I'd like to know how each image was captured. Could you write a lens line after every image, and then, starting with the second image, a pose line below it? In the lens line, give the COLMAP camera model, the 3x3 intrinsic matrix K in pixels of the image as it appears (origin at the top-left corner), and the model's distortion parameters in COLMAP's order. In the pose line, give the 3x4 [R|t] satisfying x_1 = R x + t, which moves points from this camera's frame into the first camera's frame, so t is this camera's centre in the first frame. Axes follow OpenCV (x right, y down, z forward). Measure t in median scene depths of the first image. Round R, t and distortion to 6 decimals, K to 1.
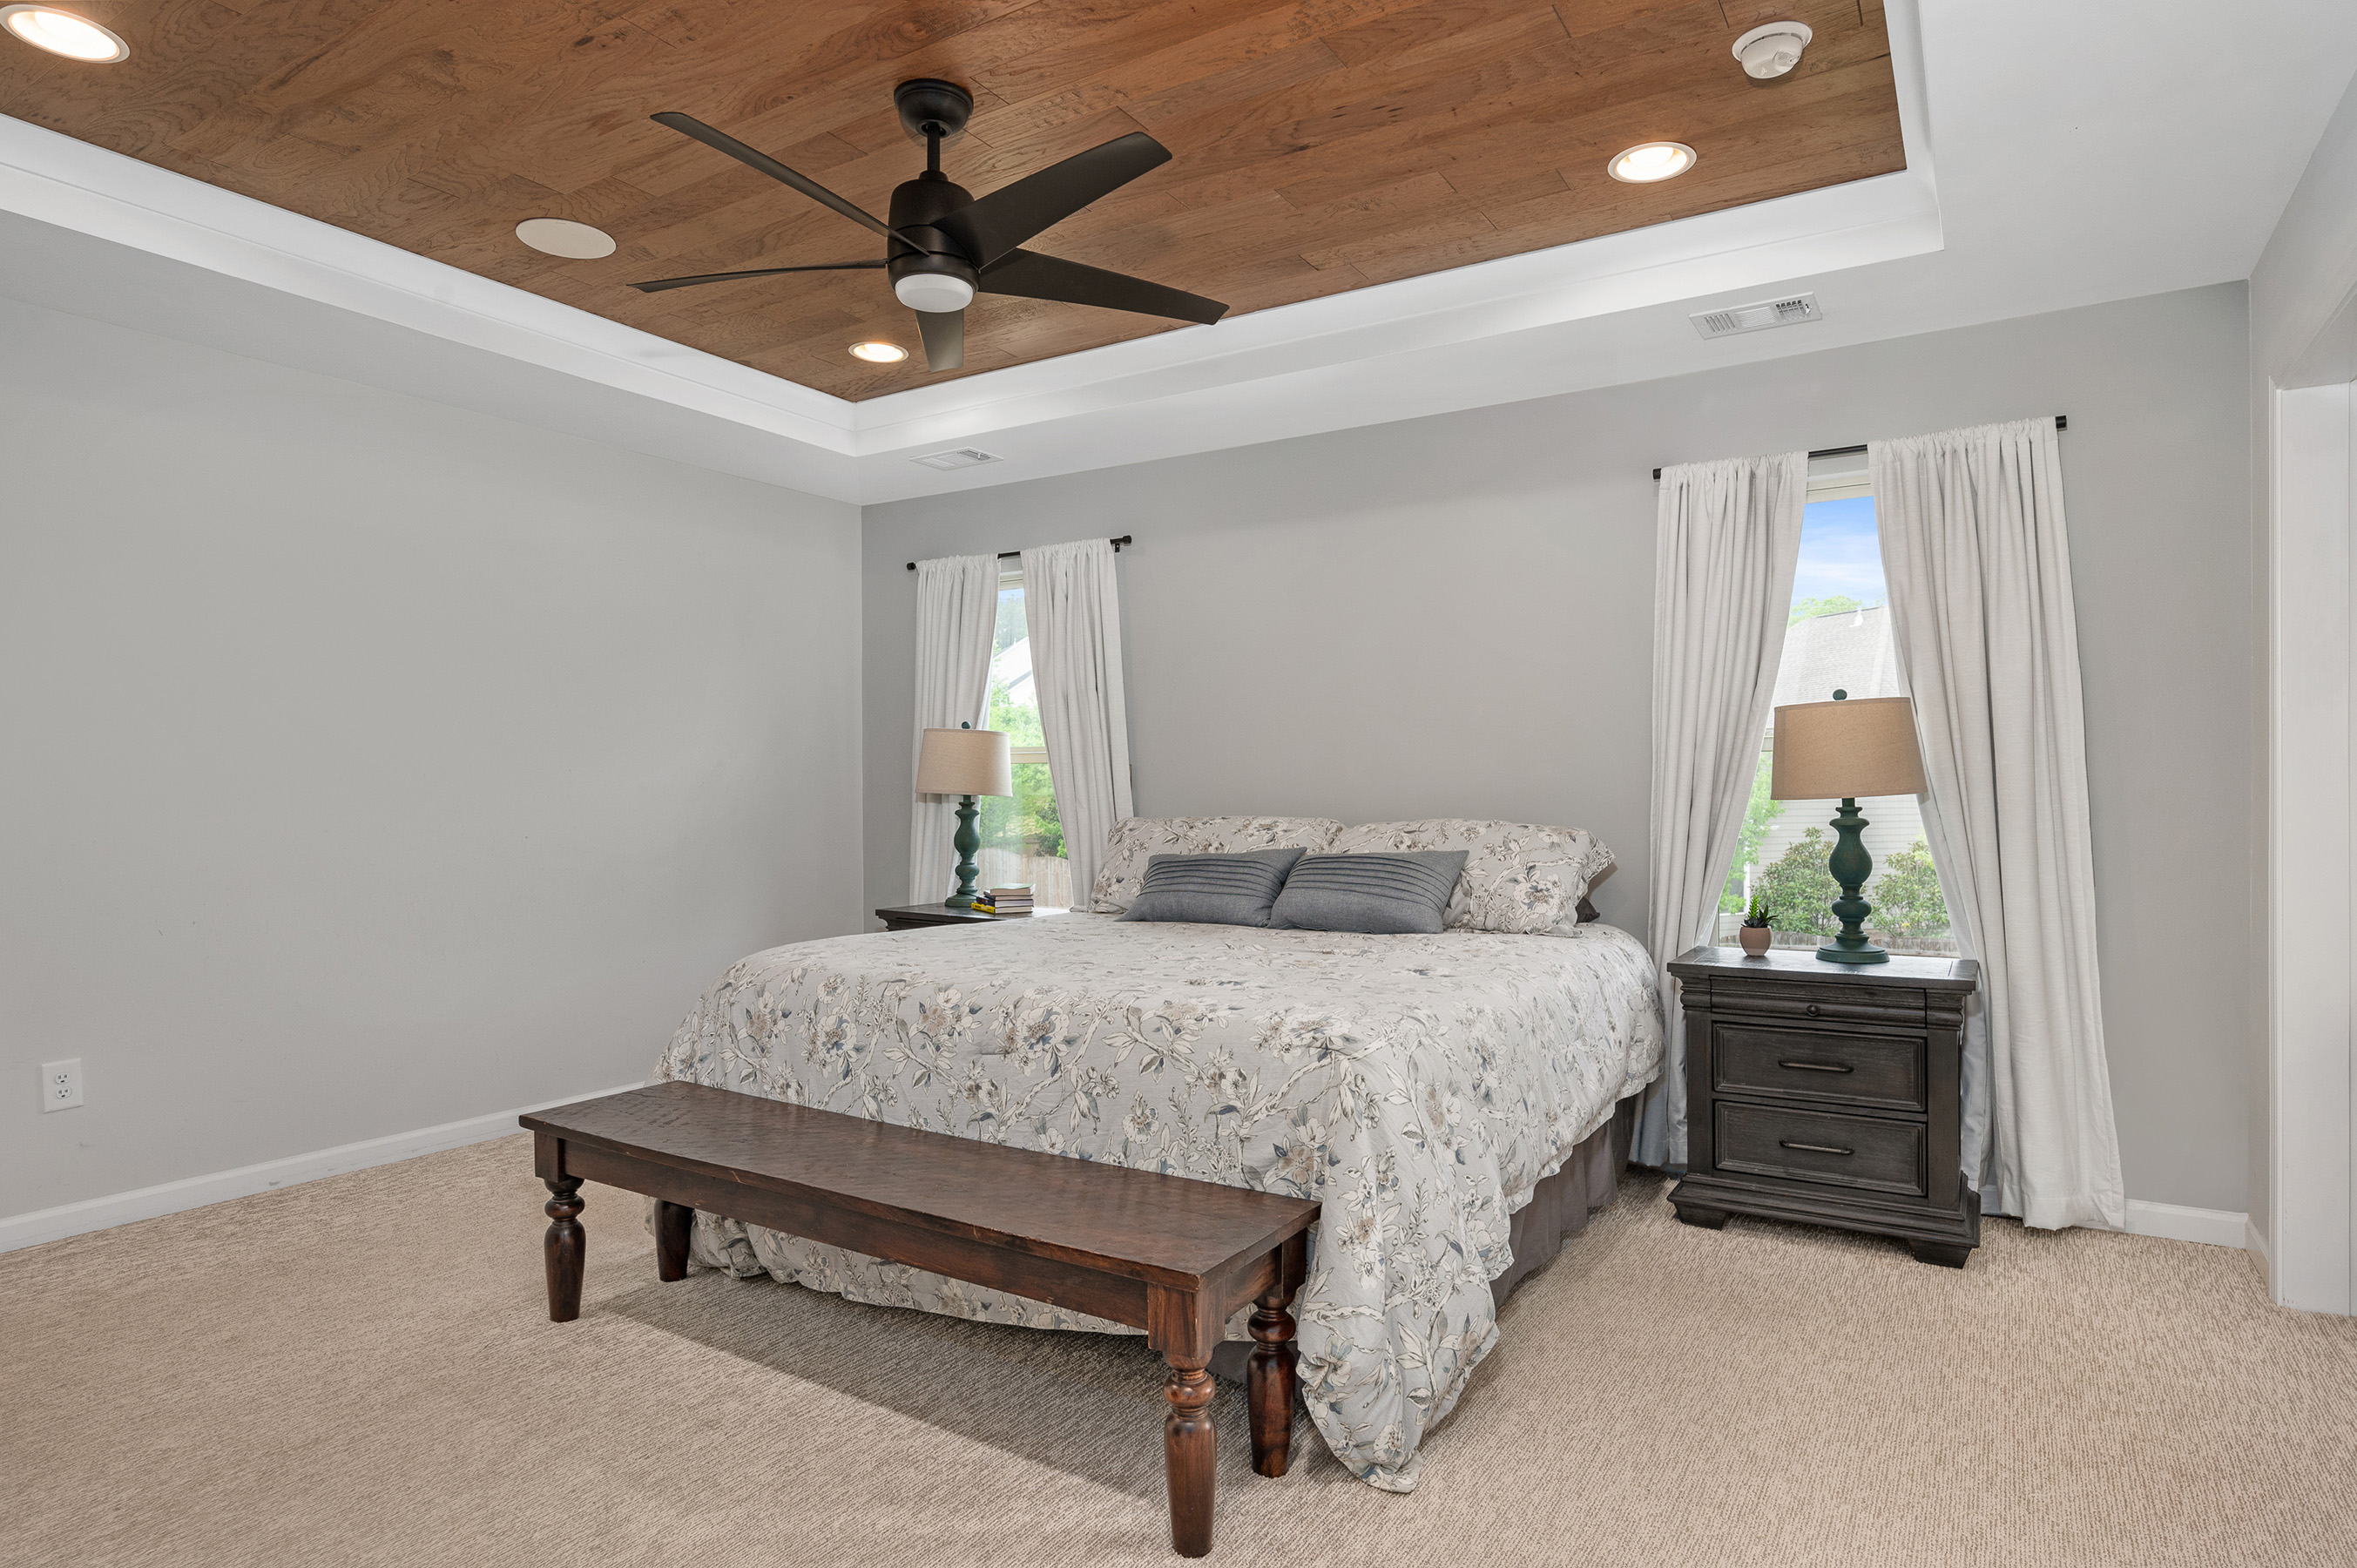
lens RADIAL K [[1284.2, 0, 1172.1], [0, 1284.2, 787.8], [0, 0, 1]] dist [-0.019227, -0.000152]
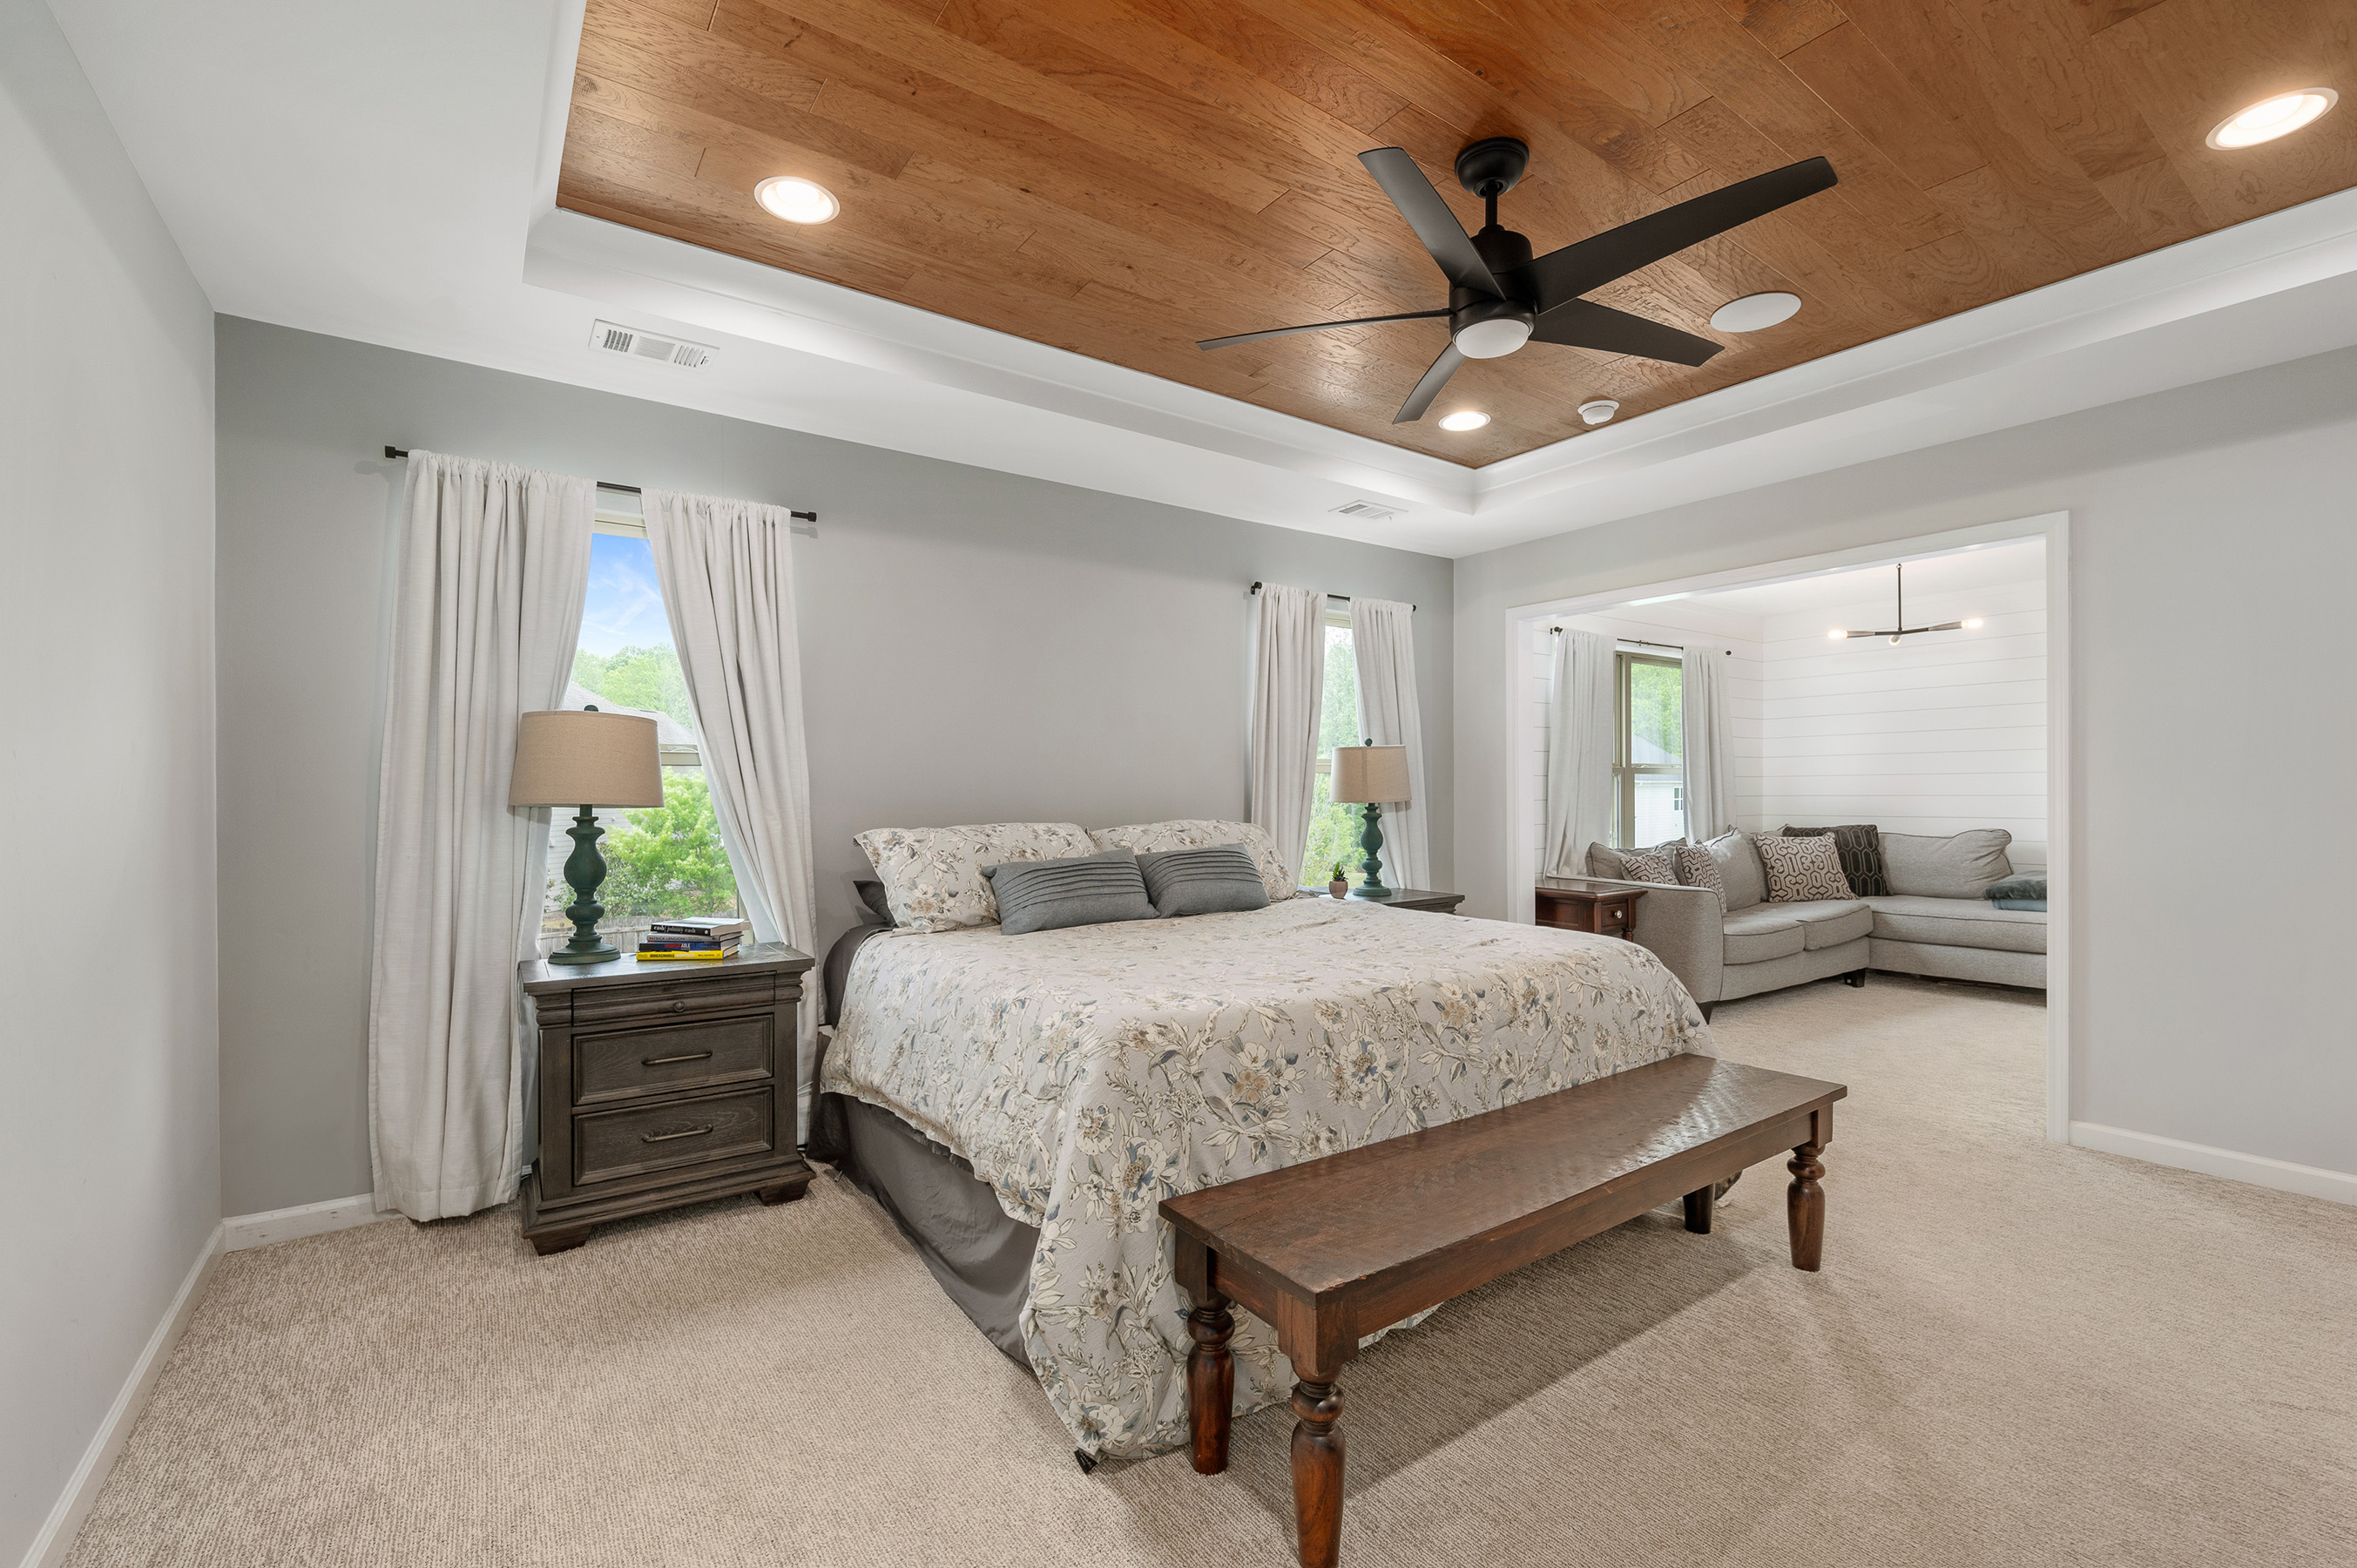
lens RADIAL K [[1011.3, 0, 1193.5], [0, 1011.3, 802.3], [0, 0, 1]] dist [-0.004270, -0.000076]
pose [[0.377949, -0.003179, 0.925821, -0.977829], [0.003509, 0.999992, 0.002001, 0.004877], [-0.925820, 0.002493, 0.377957, 0.834267]]
